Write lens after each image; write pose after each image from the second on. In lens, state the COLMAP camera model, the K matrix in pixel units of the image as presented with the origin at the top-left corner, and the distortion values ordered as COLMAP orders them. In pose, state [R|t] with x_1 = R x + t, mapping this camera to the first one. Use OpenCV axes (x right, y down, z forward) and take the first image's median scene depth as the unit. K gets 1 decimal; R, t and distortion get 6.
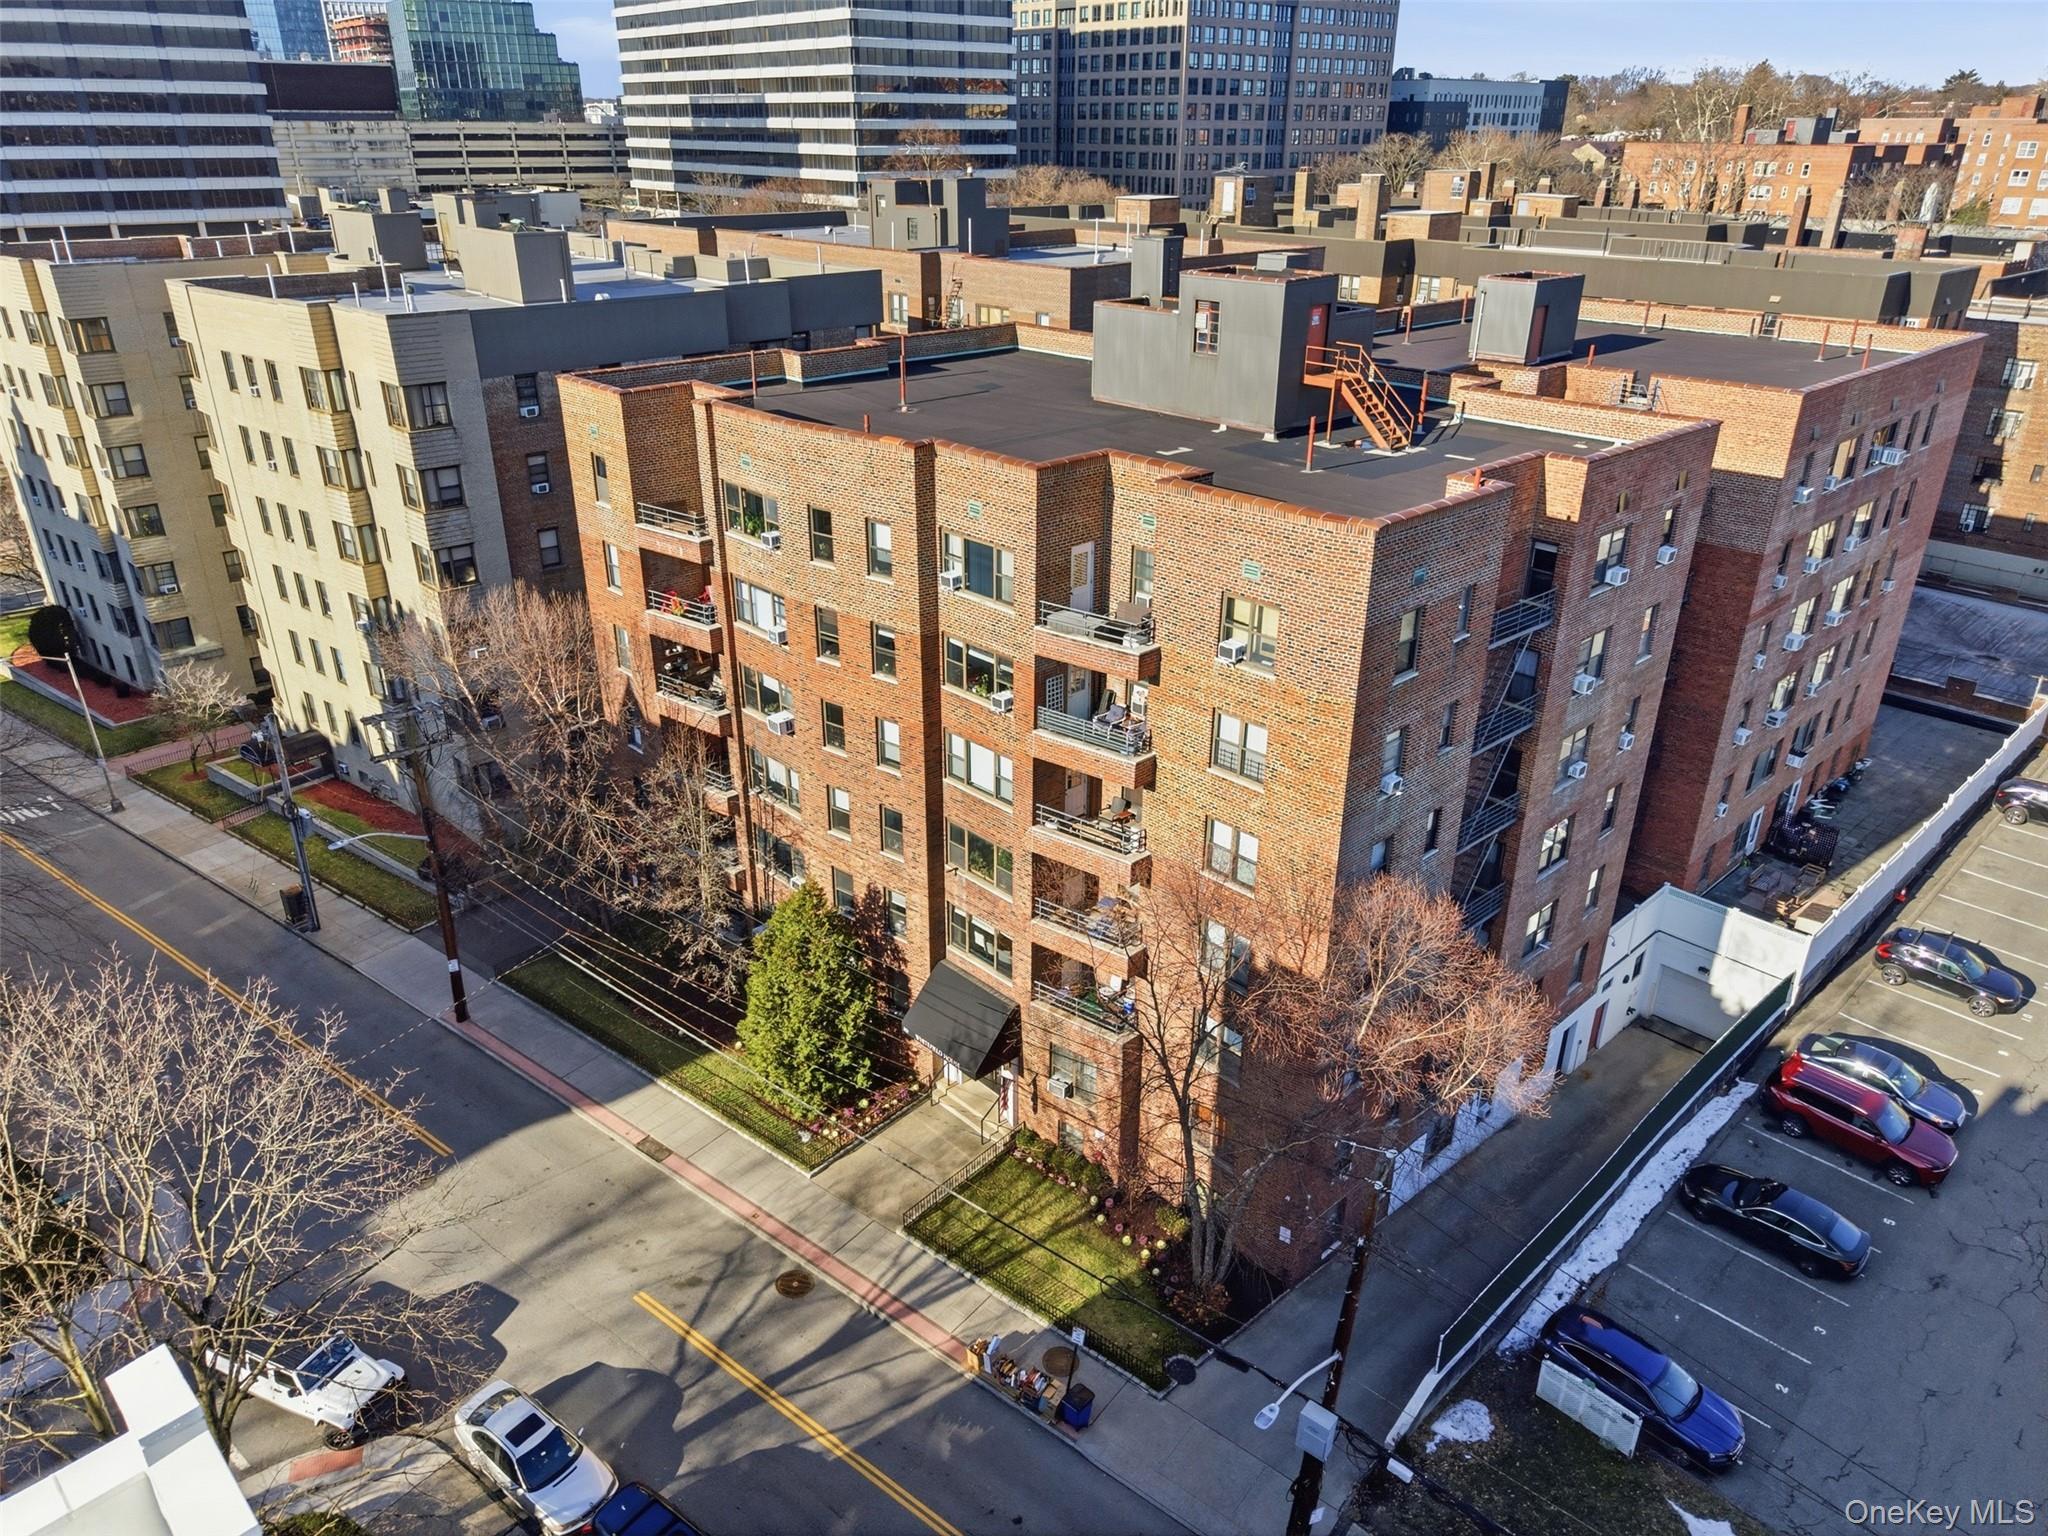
lens RADIAL K [[1367.0, 0, 1029.9], [0, 1367.0, 769.1], [0, 0, 1]] dist [0.023455, -0.033979]
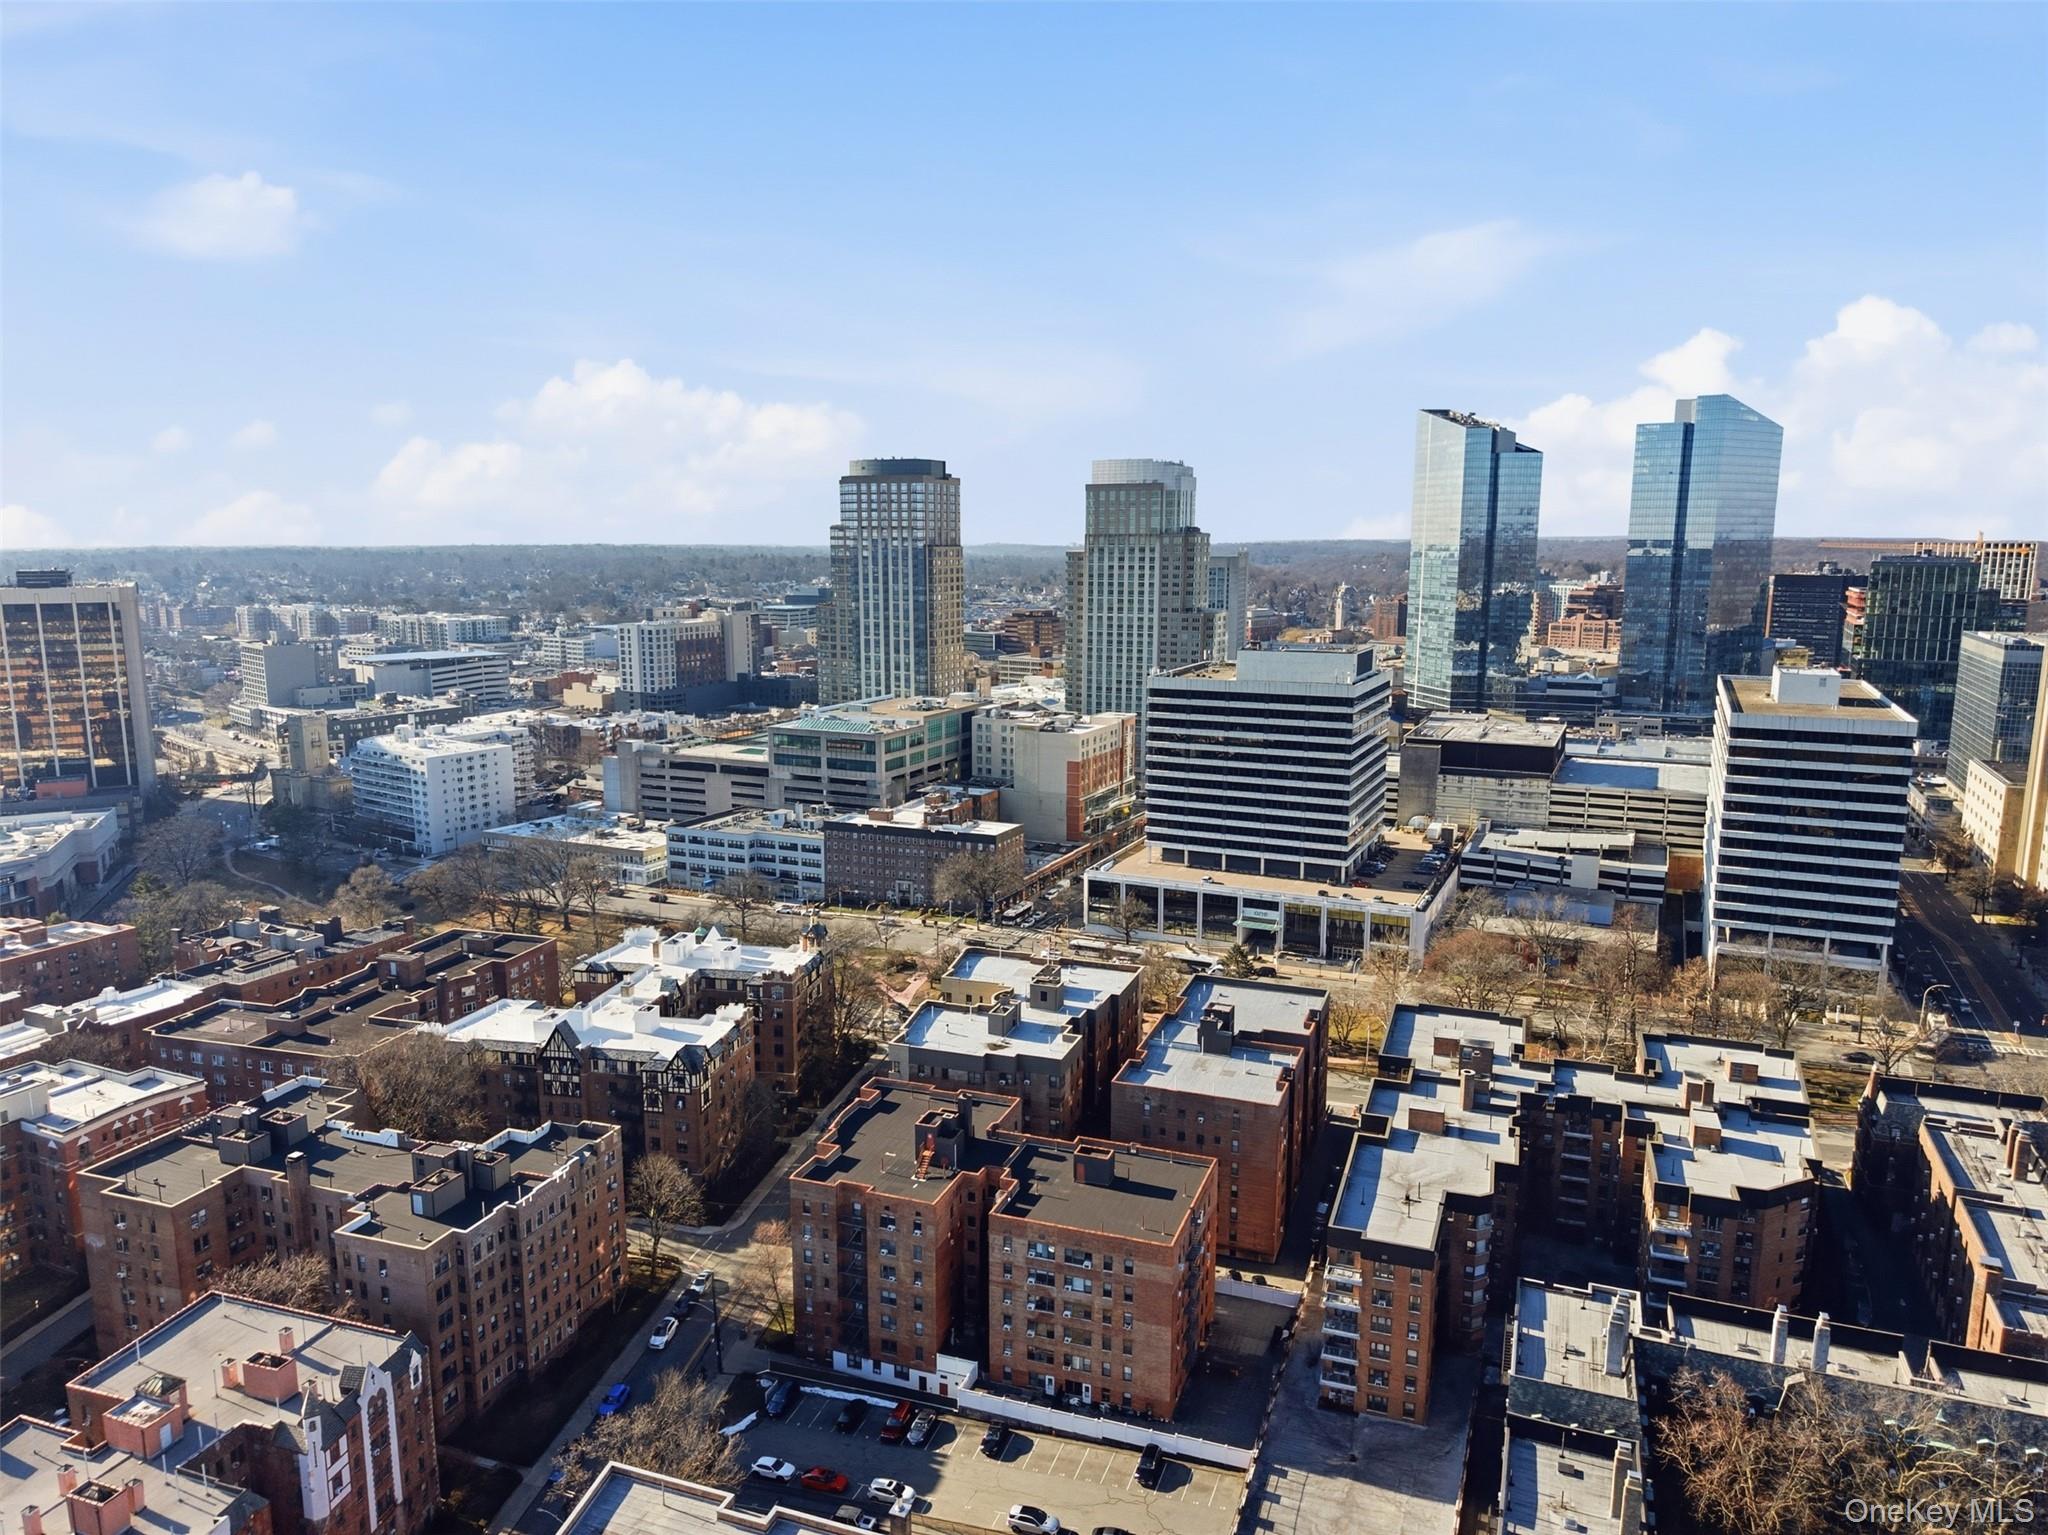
lens RADIAL K [[1365.1, 0, 1024.6], [0, 1365.1, 773.8], [0, 0, 1]] dist [0.085868, -0.098533]
pose [[0.443973, 0.148686, -0.883618, 3.187230], [-0.383543, 0.922764, -0.037437, -1.093509], [0.809804, 0.355527, 0.466710, -0.812470]]
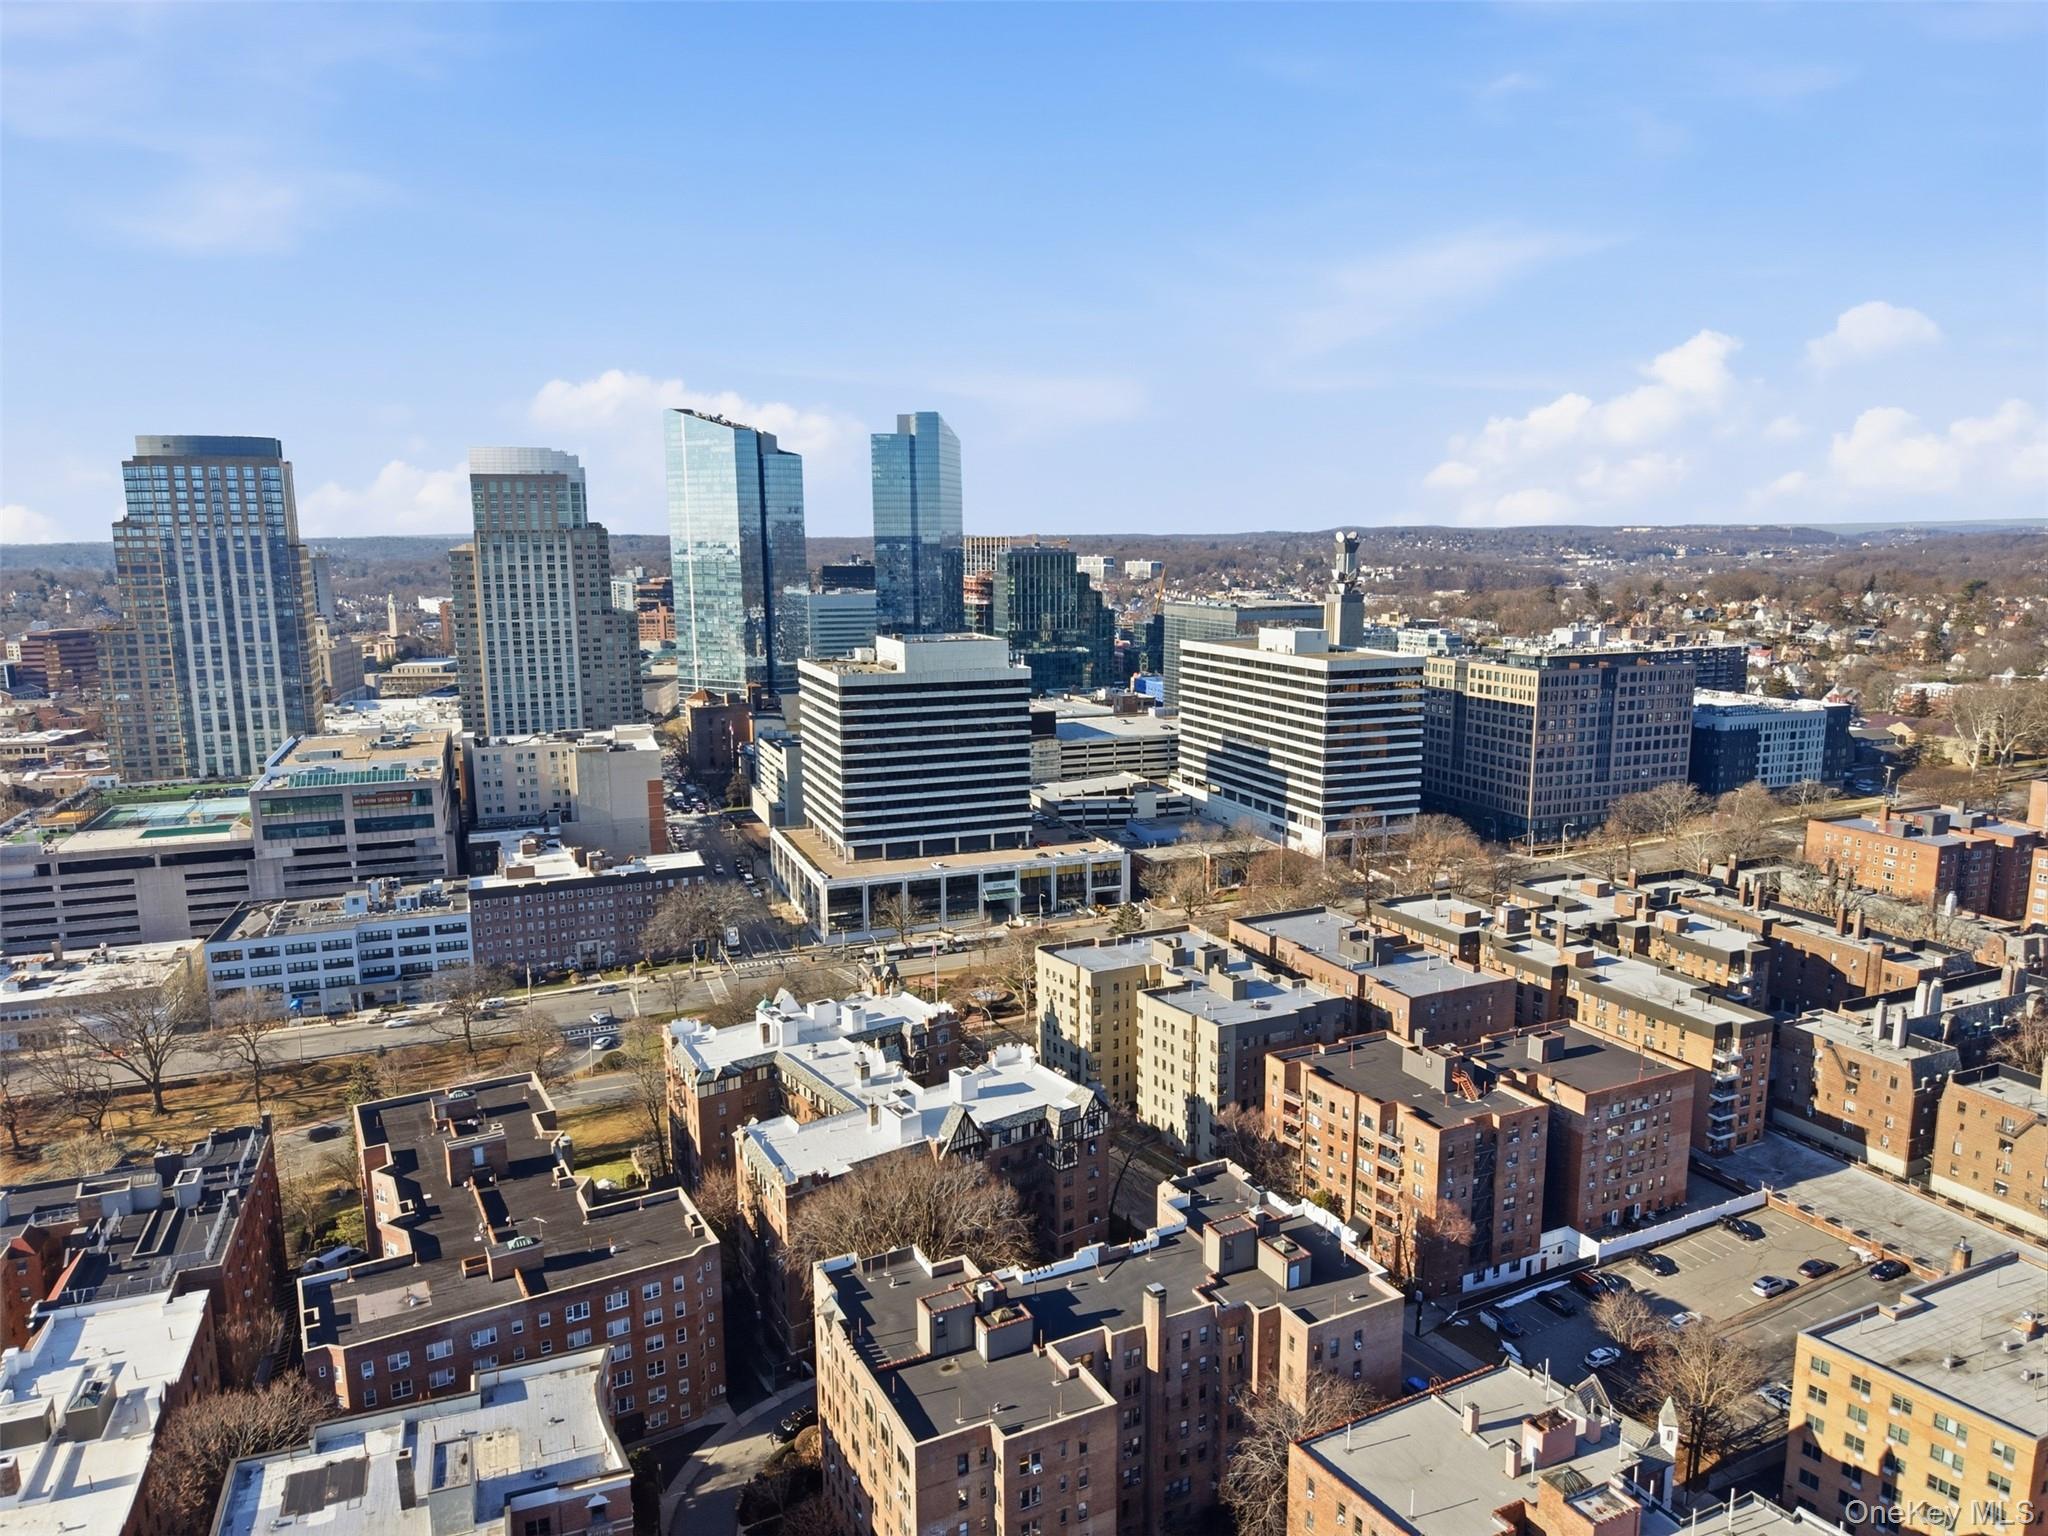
lens RADIAL K [[1367.0, 0, 1029.9], [0, 1367.0, 769.1], [0, 0, 1]] dist [0.023455, -0.033979]
pose [[0.952946, 0.041312, -0.300310, 0.174231], [-0.120051, 0.961104, -0.248731, -0.001892], [0.278354, 0.273080, 0.920840, -3.142548]]
